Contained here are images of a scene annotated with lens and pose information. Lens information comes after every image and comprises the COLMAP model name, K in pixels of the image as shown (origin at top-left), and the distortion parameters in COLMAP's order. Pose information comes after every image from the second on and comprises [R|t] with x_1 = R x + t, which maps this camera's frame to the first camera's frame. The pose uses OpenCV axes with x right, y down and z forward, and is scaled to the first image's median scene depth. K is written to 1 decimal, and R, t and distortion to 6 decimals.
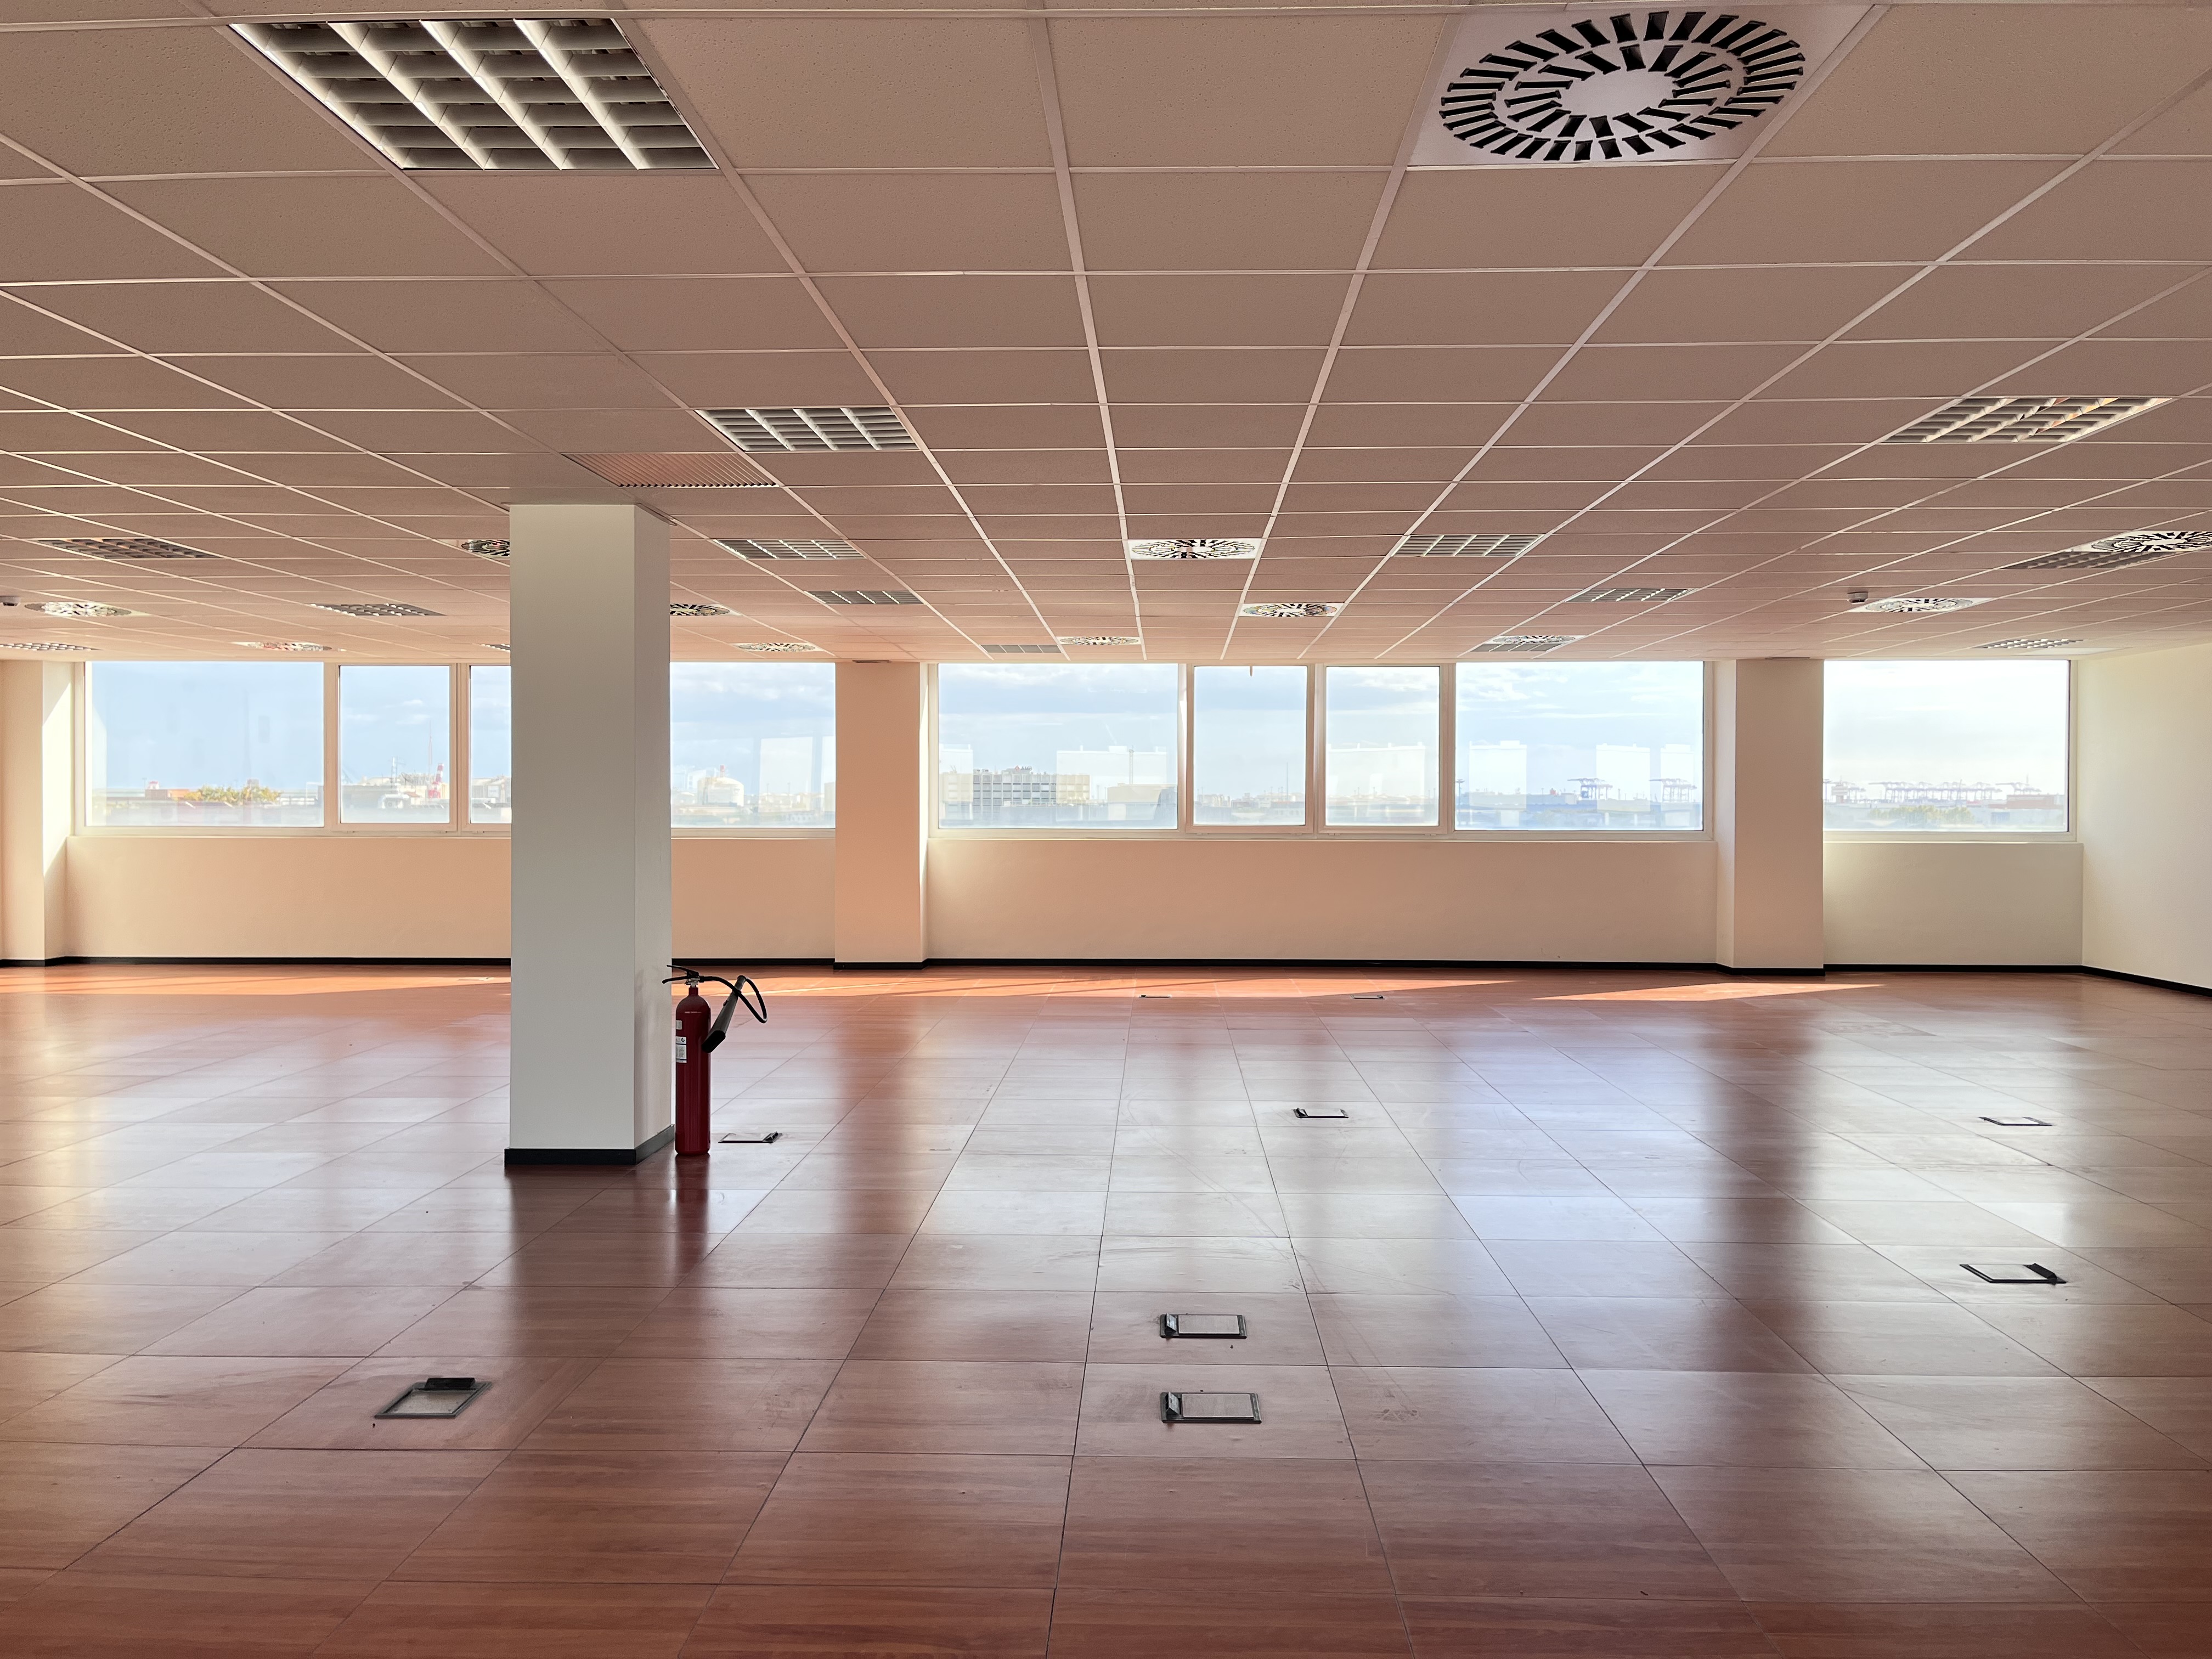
lens RADIAL K [[1684.1, 0, 1108.6], [0, 1684.1, 825.5], [0, 0, 1]] dist [0.065367, -0.092041]
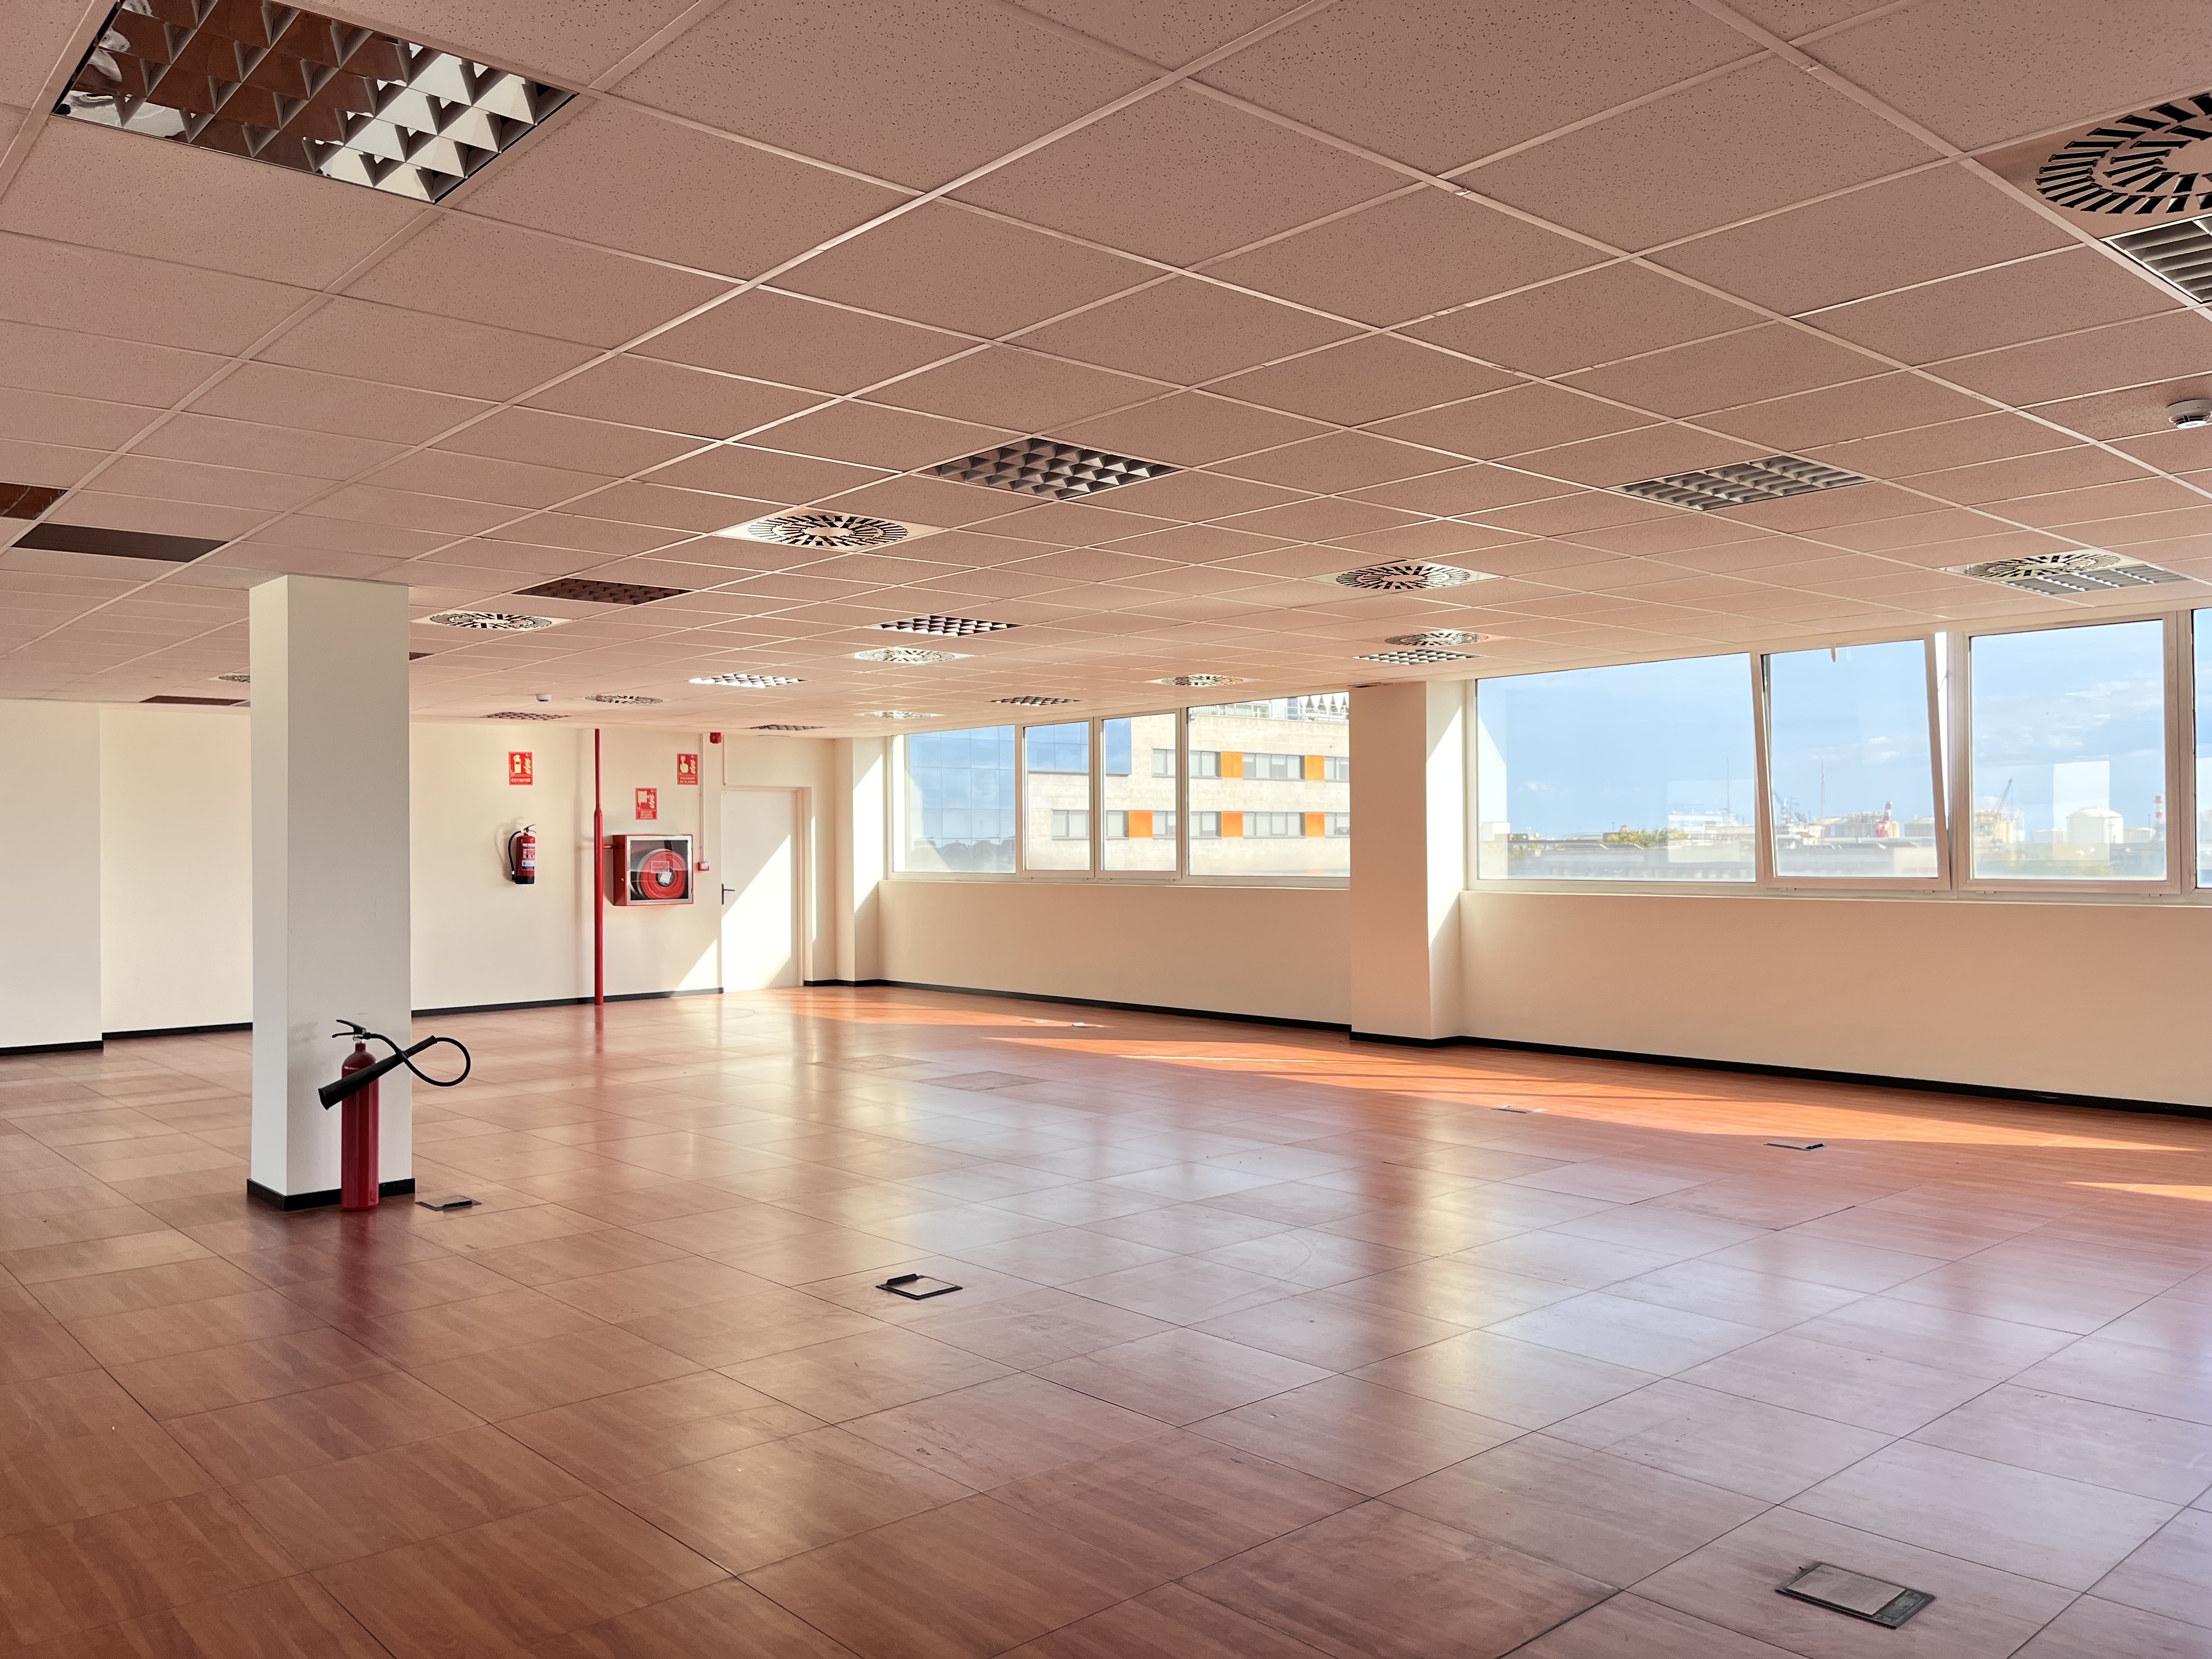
lens RADIAL K [[1684.1, 0, 1108.6], [0, 1684.1, 825.5], [0, 0, 1]] dist [0.065367, -0.092041]
pose [[0.686495, -0.016690, -0.726943, 0.773491], [-0.000318, 0.999730, -0.023254, -0.010258], [0.727135, 0.016195, 0.686304, 0.611767]]
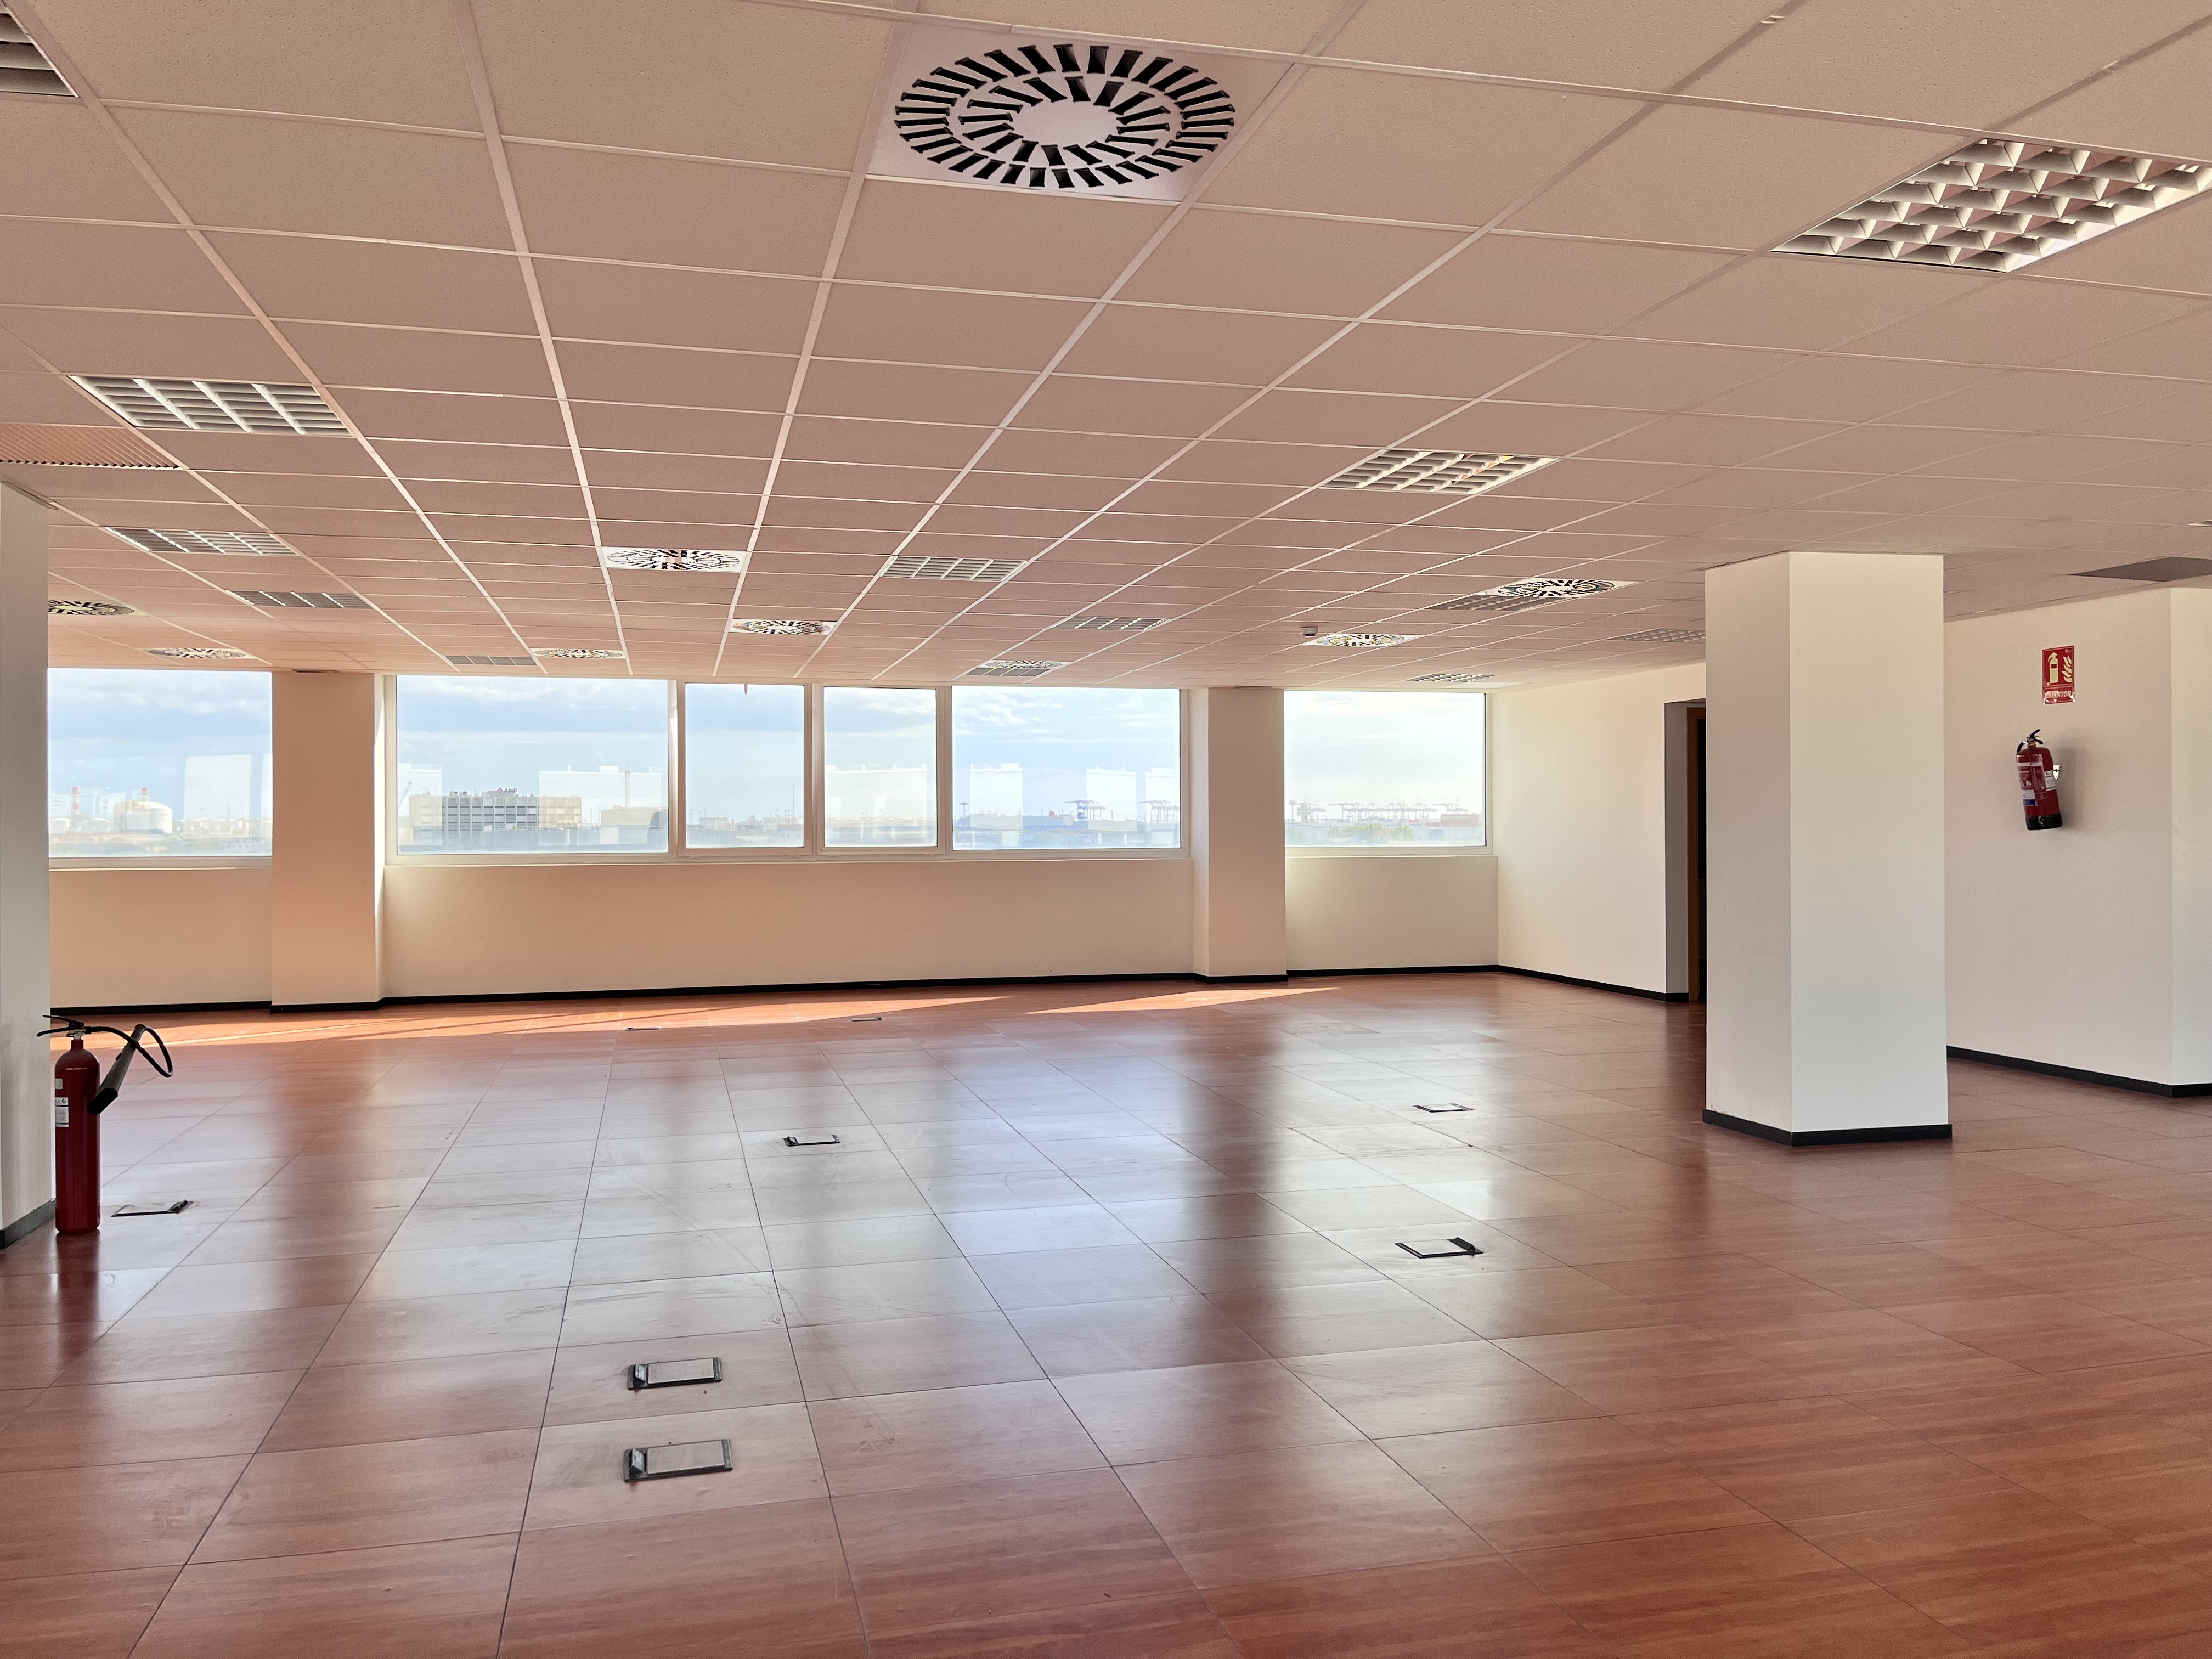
lens RADIAL K [[1684.1, 0, 1108.6], [0, 1684.1, 825.5], [0, 0, 1]] dist [0.065367, -0.092041]
pose [[0.958128, -0.006276, 0.286271, 0.011695], [0.010056, 0.999881, -0.011739, 0.001278], [-0.286163, 0.014126, 0.958077, 0.009142]]
